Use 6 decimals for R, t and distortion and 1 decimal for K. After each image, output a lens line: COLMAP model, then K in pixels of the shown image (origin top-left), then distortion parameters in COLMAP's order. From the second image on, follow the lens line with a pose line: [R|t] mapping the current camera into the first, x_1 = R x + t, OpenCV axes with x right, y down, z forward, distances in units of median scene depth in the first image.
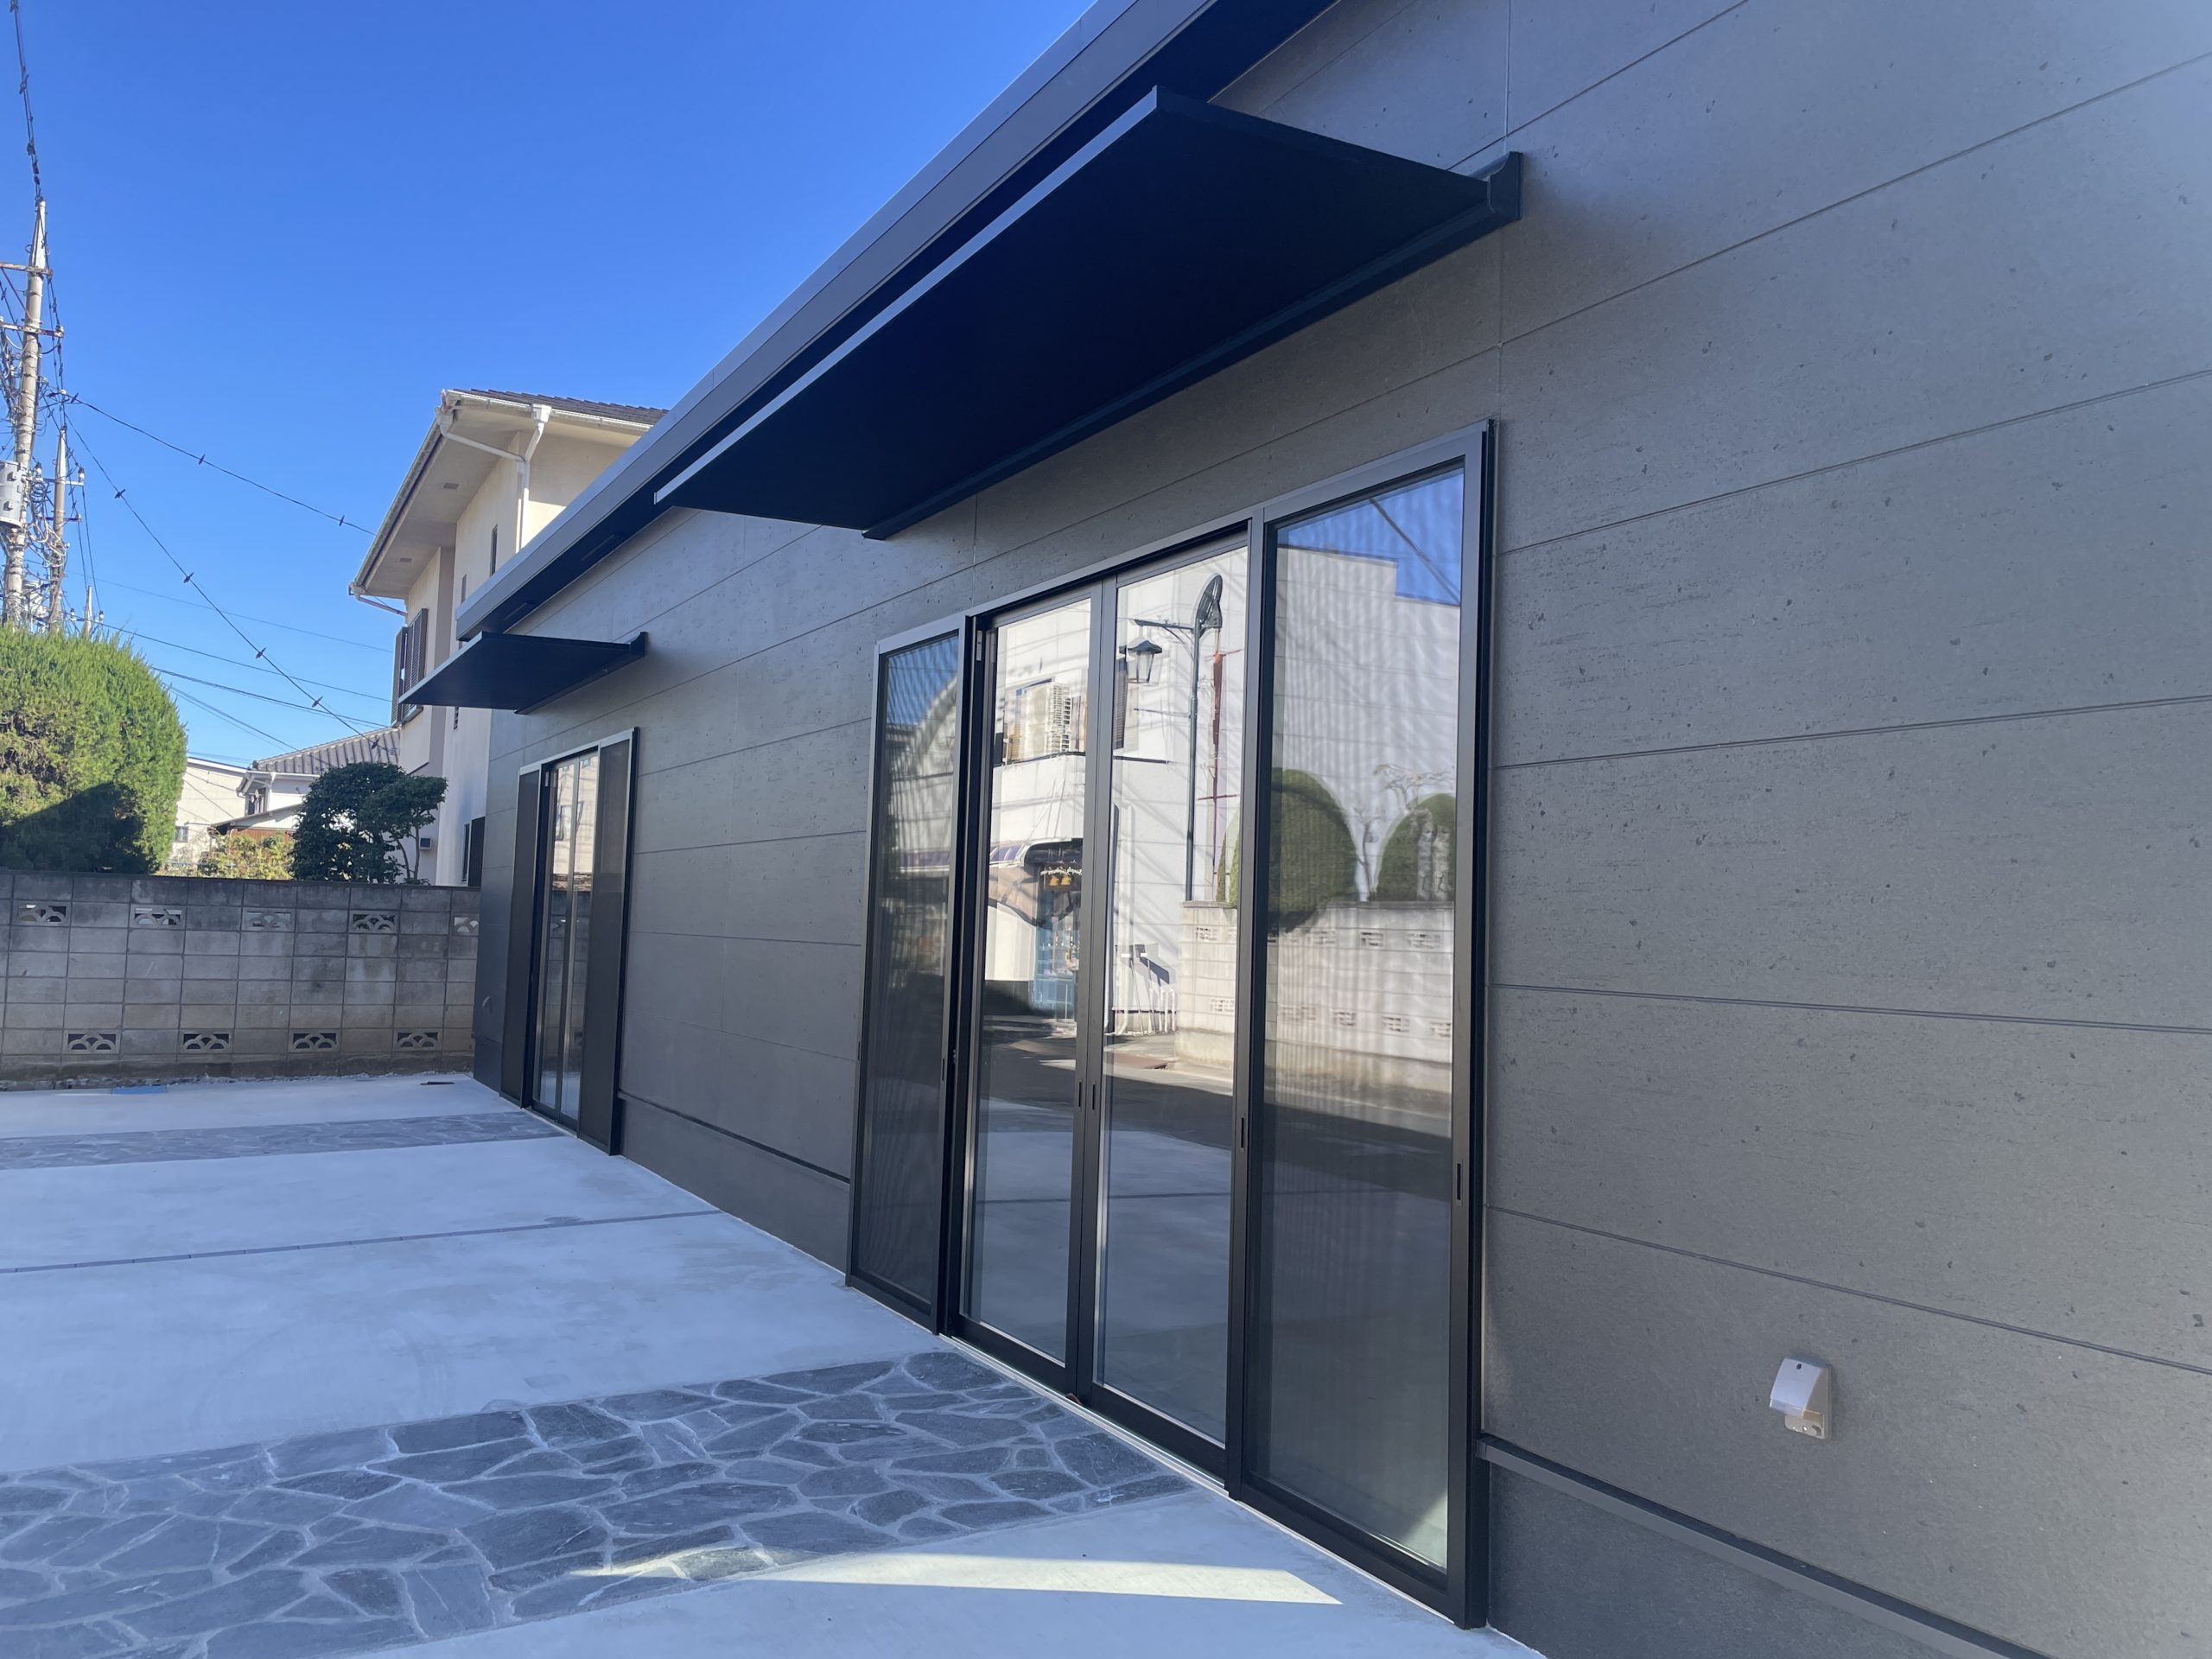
lens RADIAL K [[1655.2, 0, 1108.3], [0, 1655.2, 824.4], [0, 0, 1]] dist [0.029399, -0.052062]
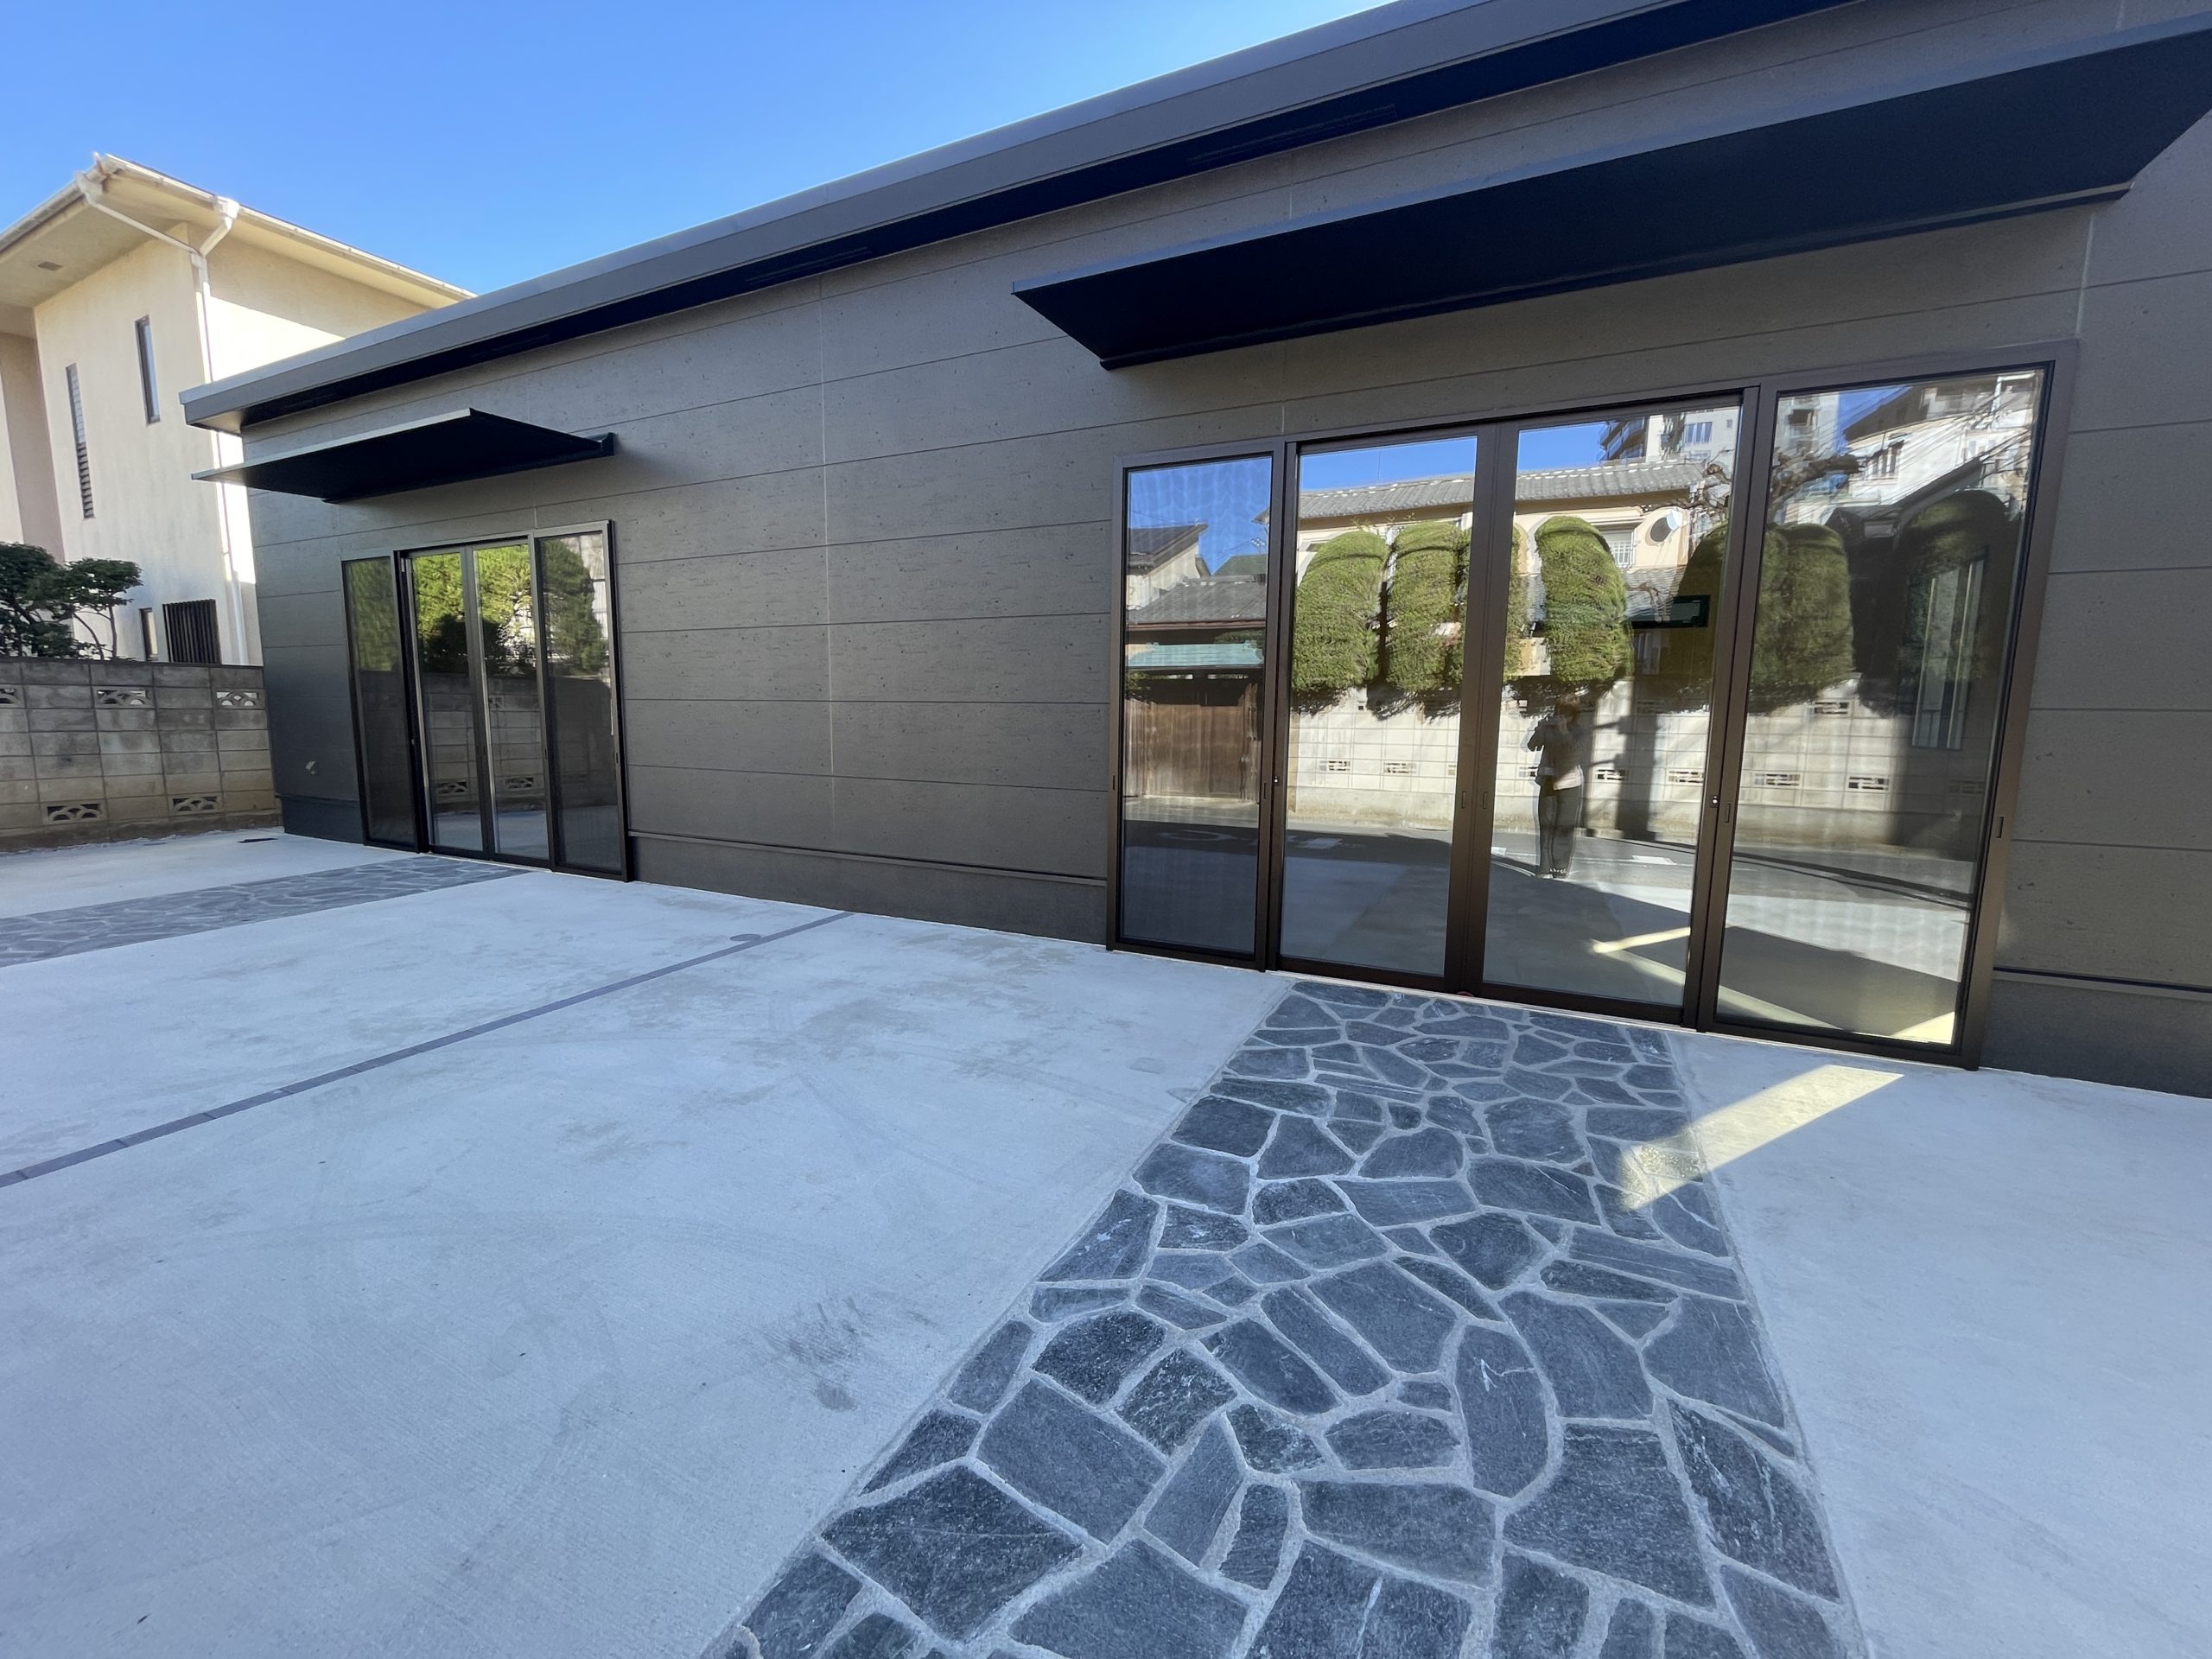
lens RADIAL K [[891.0, 0, 1098.7], [0, 891.0, 824.7], [0, 0, 1]] dist [-0.001749, -0.000474]
pose [[0.831106, -0.092554, 0.548357, -0.798826], [-0.022077, 0.979785, 0.198832, 0.039422], [-0.555675, -0.177357, 0.812262, 0.593265]]
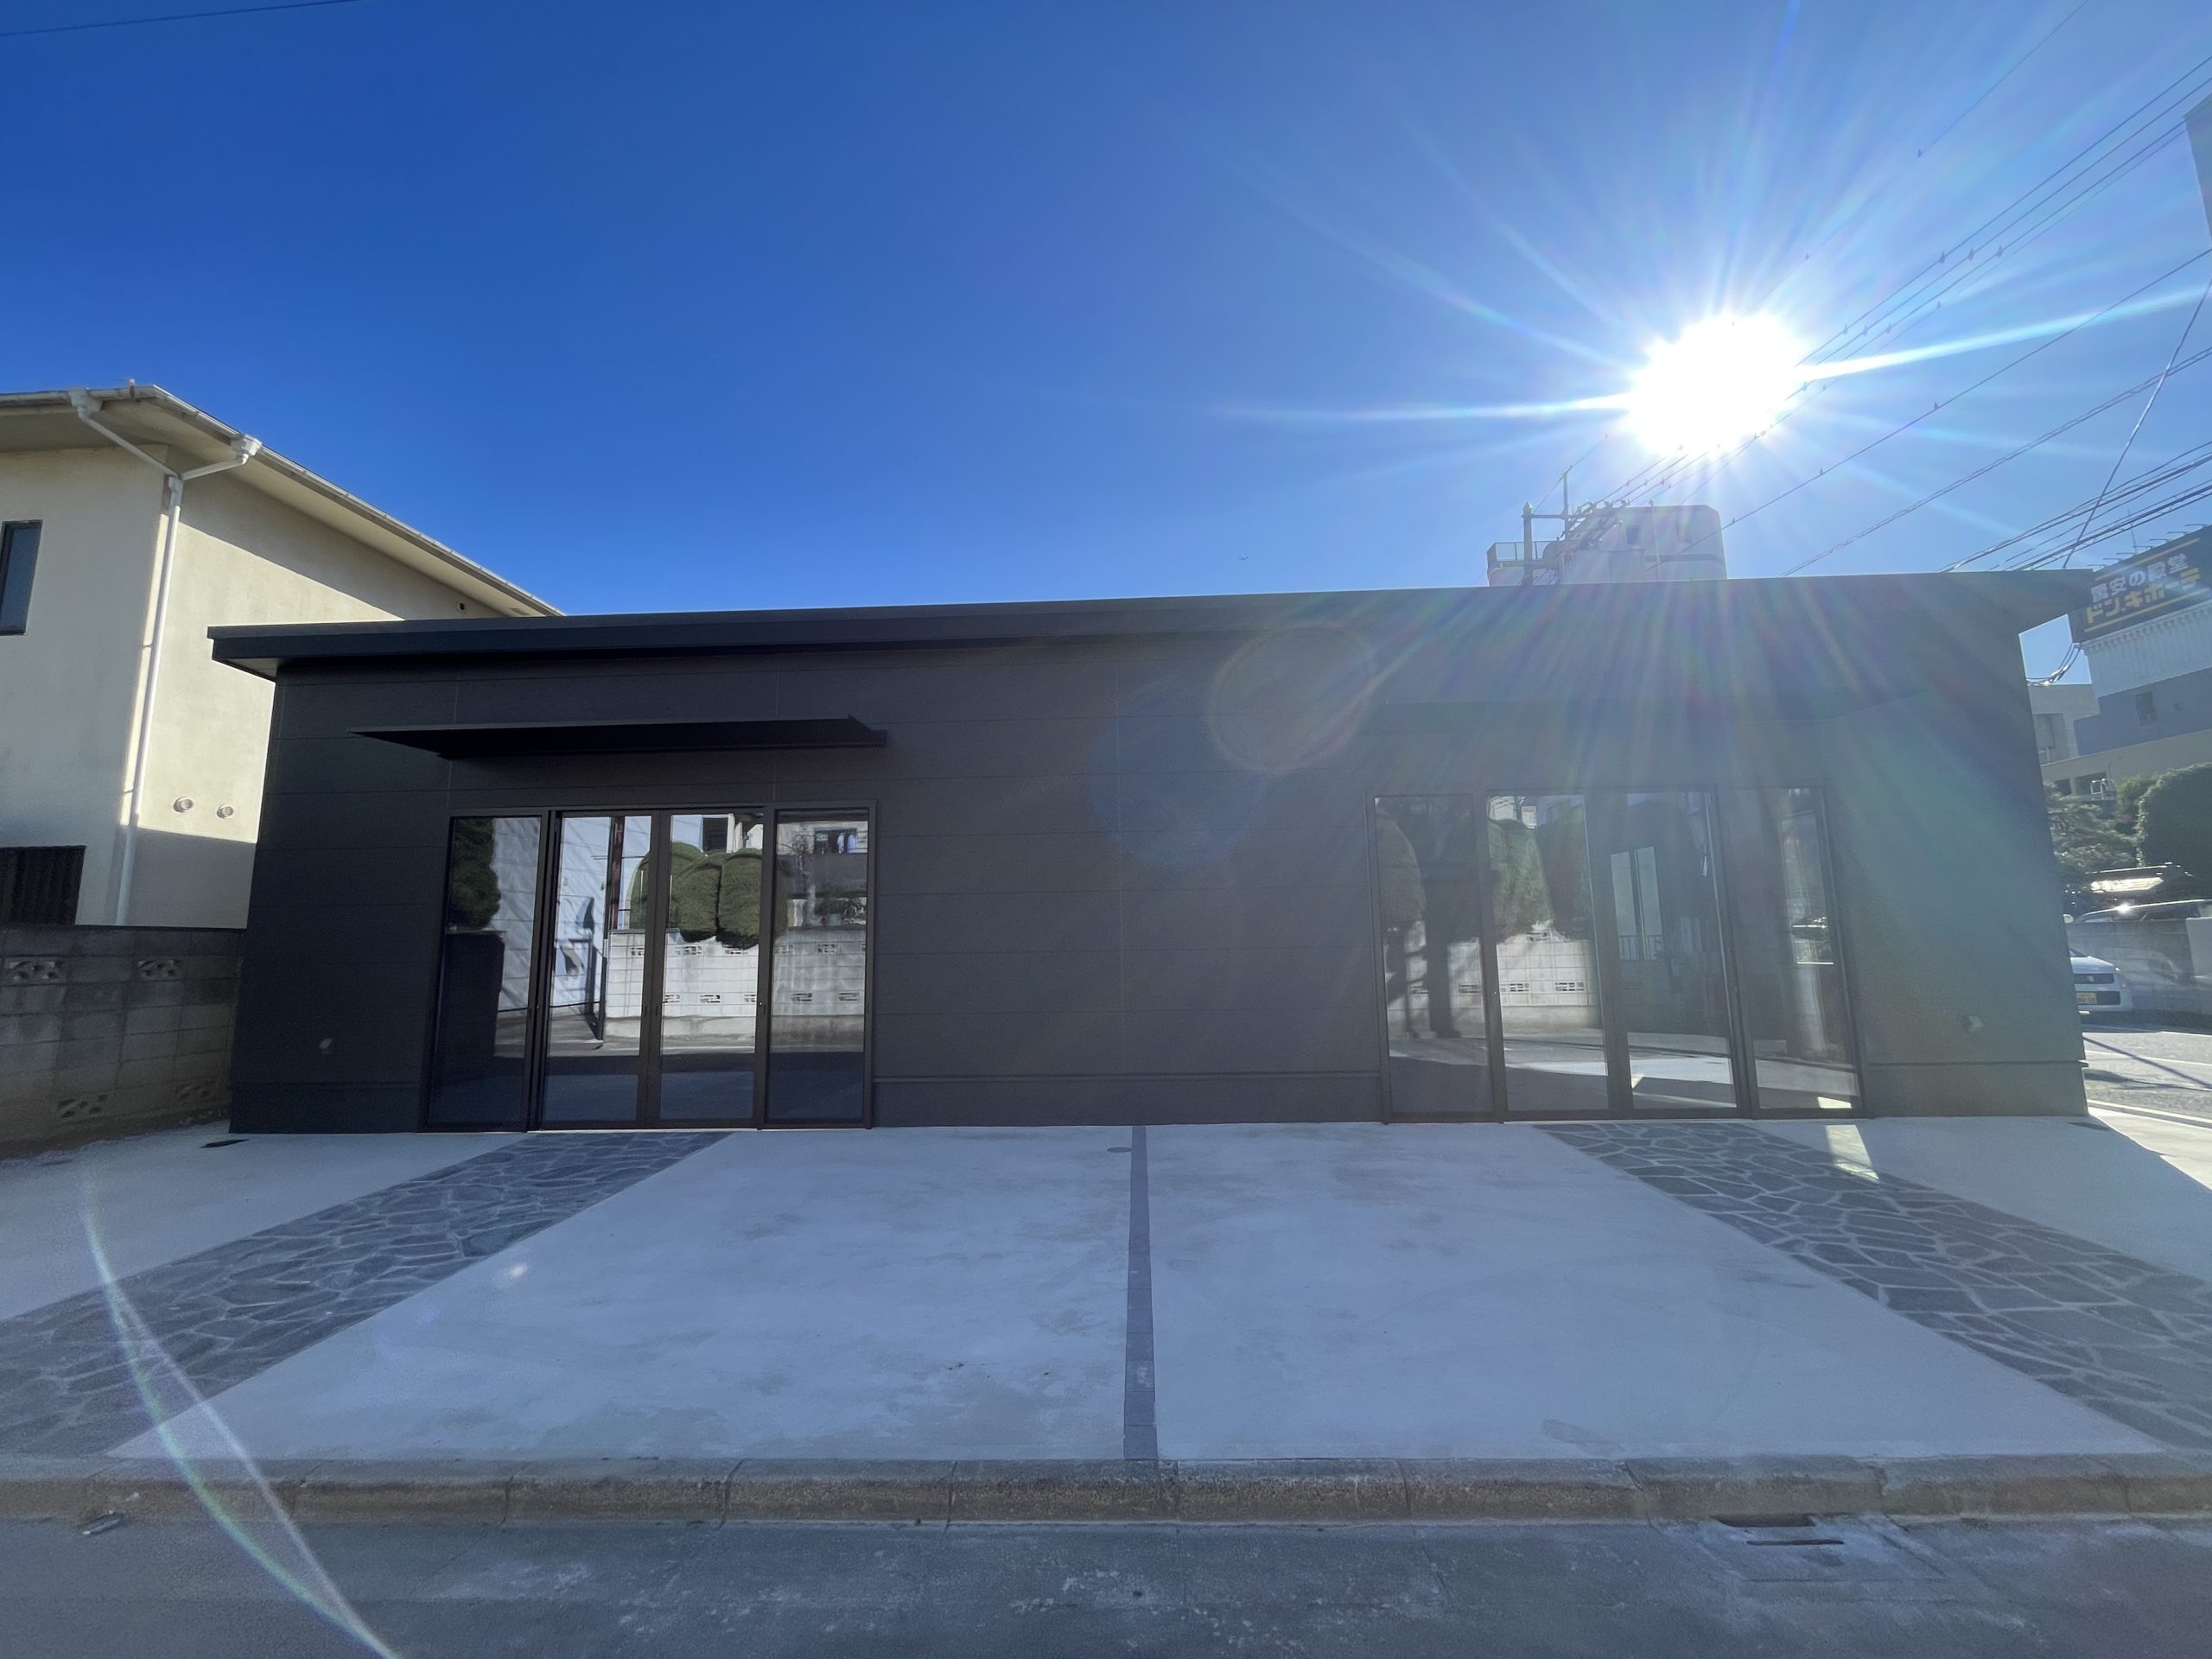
lens RADIAL K [[891.0, 0, 1102.0], [0, 891.0, 831.2], [0, 0, 1]] dist [-0.001749, -0.000474]
pose [[0.537543, 0.070098, 0.840317, -1.748064], [-0.022956, 0.997386, -0.068515, 0.024254], [-0.842924, 0.017539, 0.537747, 1.021557]]
